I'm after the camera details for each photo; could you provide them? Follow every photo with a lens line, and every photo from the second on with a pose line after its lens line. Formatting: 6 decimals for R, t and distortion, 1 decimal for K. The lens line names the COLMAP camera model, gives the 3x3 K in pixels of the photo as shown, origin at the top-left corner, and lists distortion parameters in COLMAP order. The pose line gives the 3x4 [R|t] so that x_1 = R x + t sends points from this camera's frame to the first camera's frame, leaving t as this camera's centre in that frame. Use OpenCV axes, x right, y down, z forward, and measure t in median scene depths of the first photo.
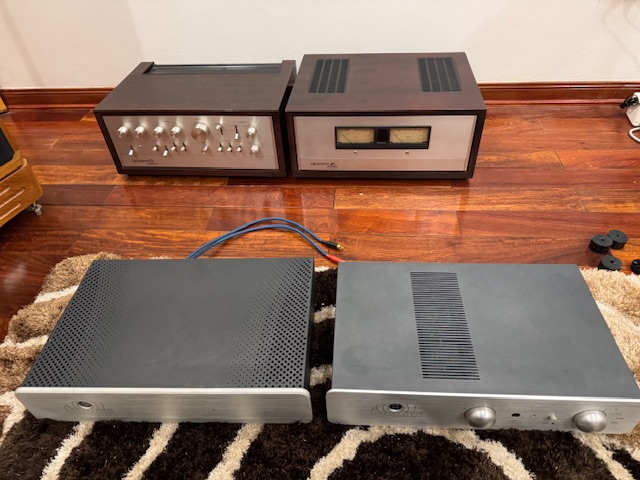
lens RADIAL K [[460.3, 0, 321.0], [0, 460.3, 234.6], [0, 0, 1]] dist [0.001237, -0.015602]
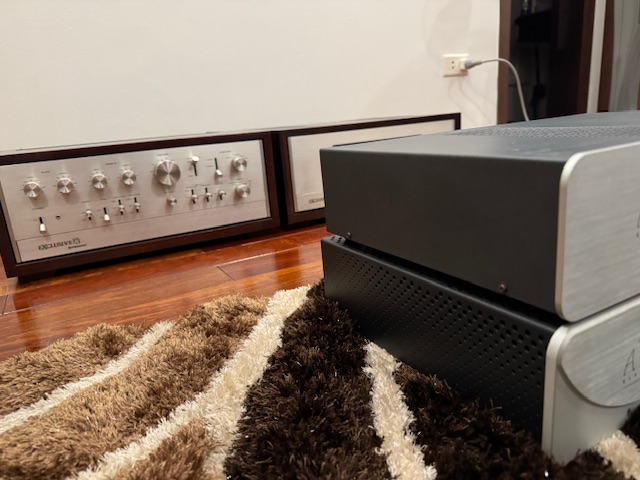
lens RADIAL K [[460.3, 0, 321.0], [0, 460.3, 234.6], [0, 0, 1]] dist [0.001237, -0.015602]
pose [[0.839689, -0.158168, 0.519524, -0.479042], [0.379169, 0.855618, -0.352348, 0.205480], [-0.388784, 0.492850, 0.778425, 0.449148]]
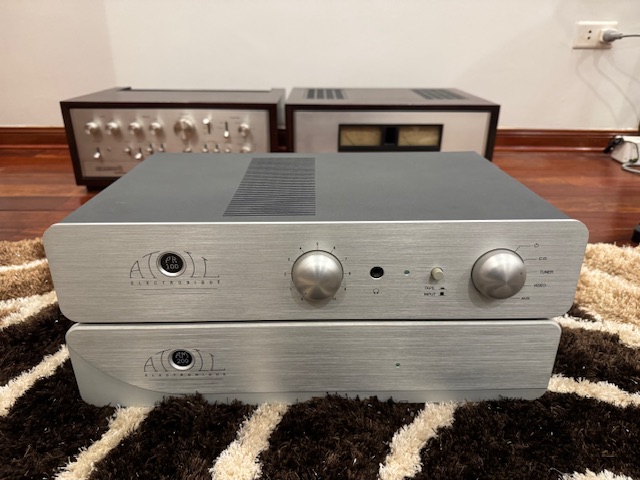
lens RADIAL K [[467.7, 0, 320.8], [0, 467.7, 232.7], [0, 0, 1]] dist [-0.012695, -0.004935]
pose [[0.993595, 0.013196, 0.112225, -0.110451], [0.022098, 0.951291, -0.307503, 0.262817], [-0.110817, 0.308013, 0.944906, 0.211538]]
